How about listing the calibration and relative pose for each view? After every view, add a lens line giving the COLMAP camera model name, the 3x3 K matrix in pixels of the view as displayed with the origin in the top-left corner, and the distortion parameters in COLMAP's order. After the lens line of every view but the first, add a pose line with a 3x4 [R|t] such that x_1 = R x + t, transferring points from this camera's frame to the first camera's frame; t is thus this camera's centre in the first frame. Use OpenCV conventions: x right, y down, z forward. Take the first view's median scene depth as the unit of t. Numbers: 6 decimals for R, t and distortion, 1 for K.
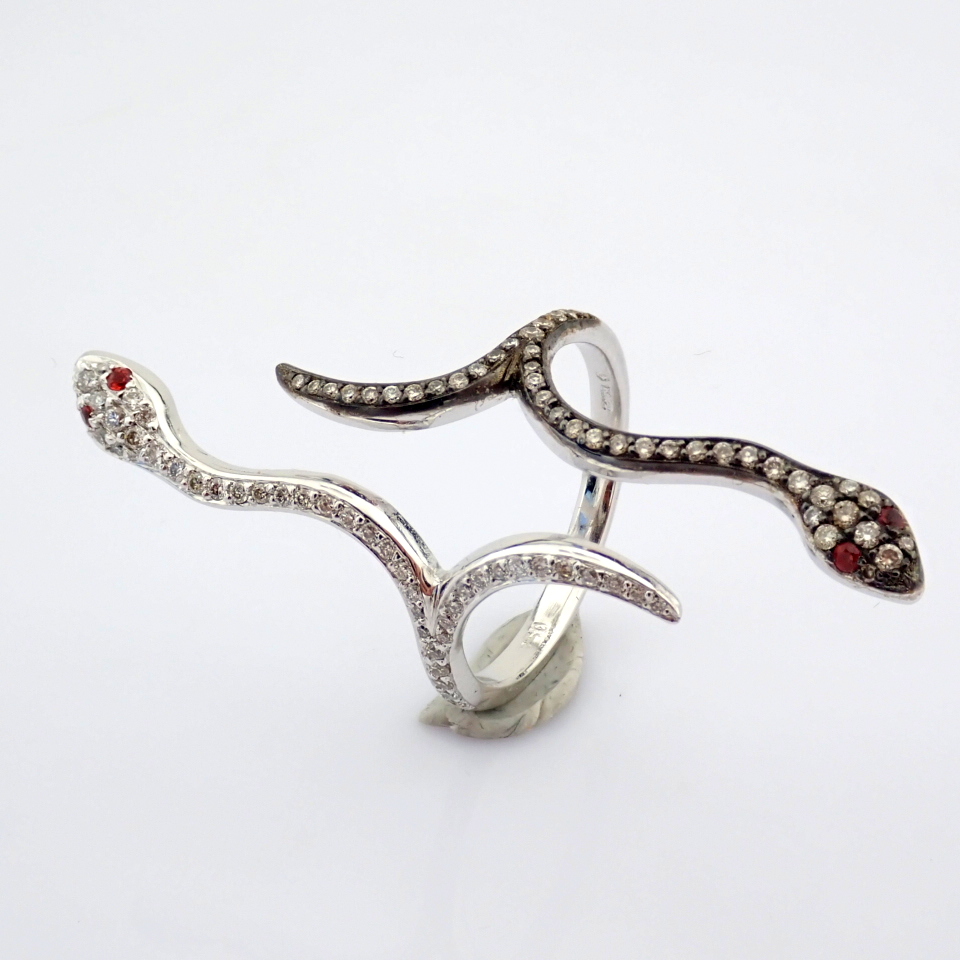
lens RADIAL K [[2255.6, 0, 480.0], [0, 2255.6, 480.0], [0, 0, 1]] dist [0.066811, 0.096736]
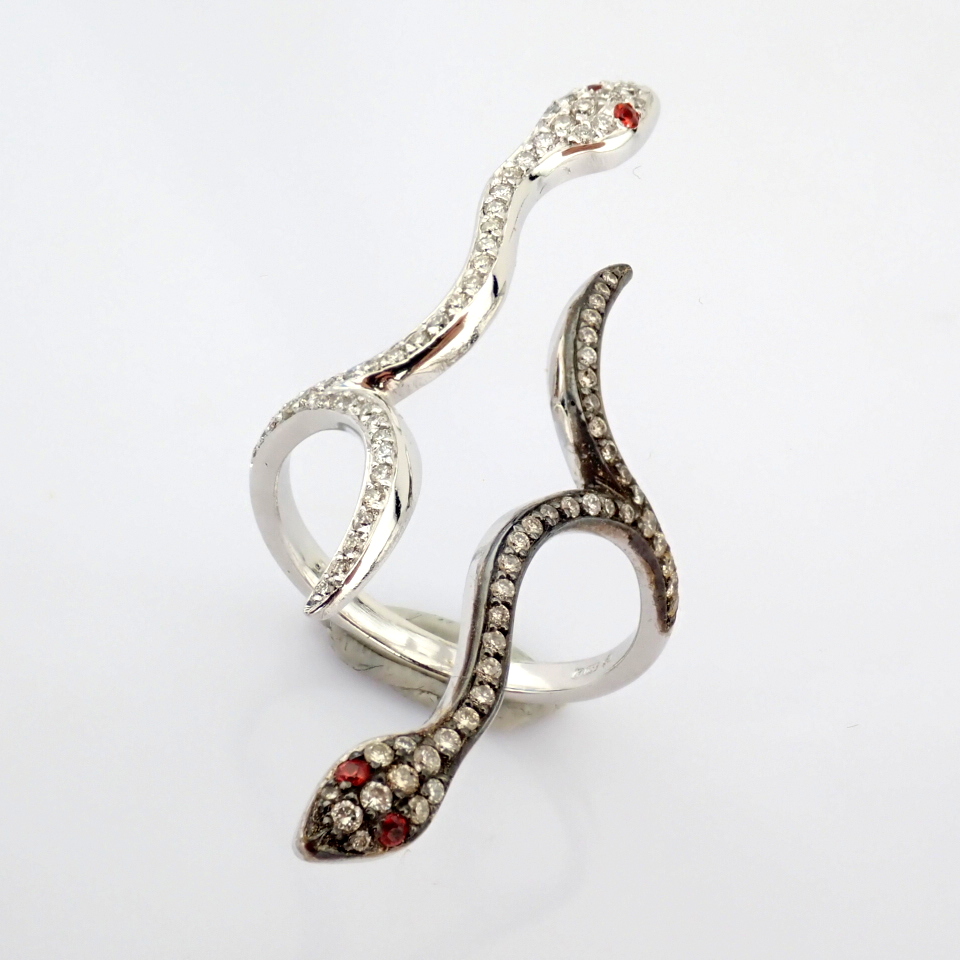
lens RADIAL K [[2255.6, 0, 480.0], [0, 2255.6, 480.0], [0, 0, 1]] dist [0.066811, 0.096736]
pose [[-0.074680, 0.957264, -0.279408, 0.276919], [-0.995235, -0.053929, 0.081240, -0.074105], [0.062699, 0.284144, 0.956729, 0.137274]]
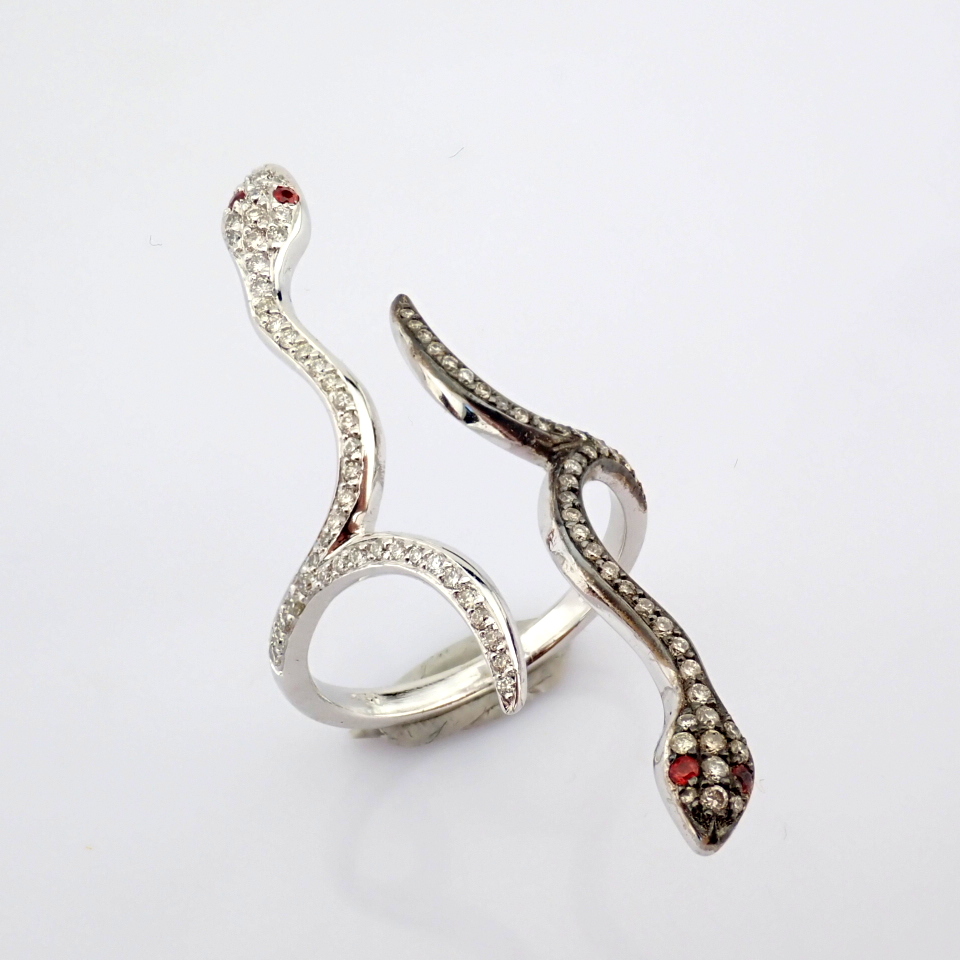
lens RADIAL K [[2255.6, 0, 480.0], [0, 2255.6, 480.0], [0, 0, 1]] dist [0.066811, 0.096736]
pose [[0.690666, 0.716348, -0.099123, 0.102192], [-0.717126, 0.660736, -0.221717, 0.219369], [-0.093333, 0.224216, 0.970060, 0.027102]]
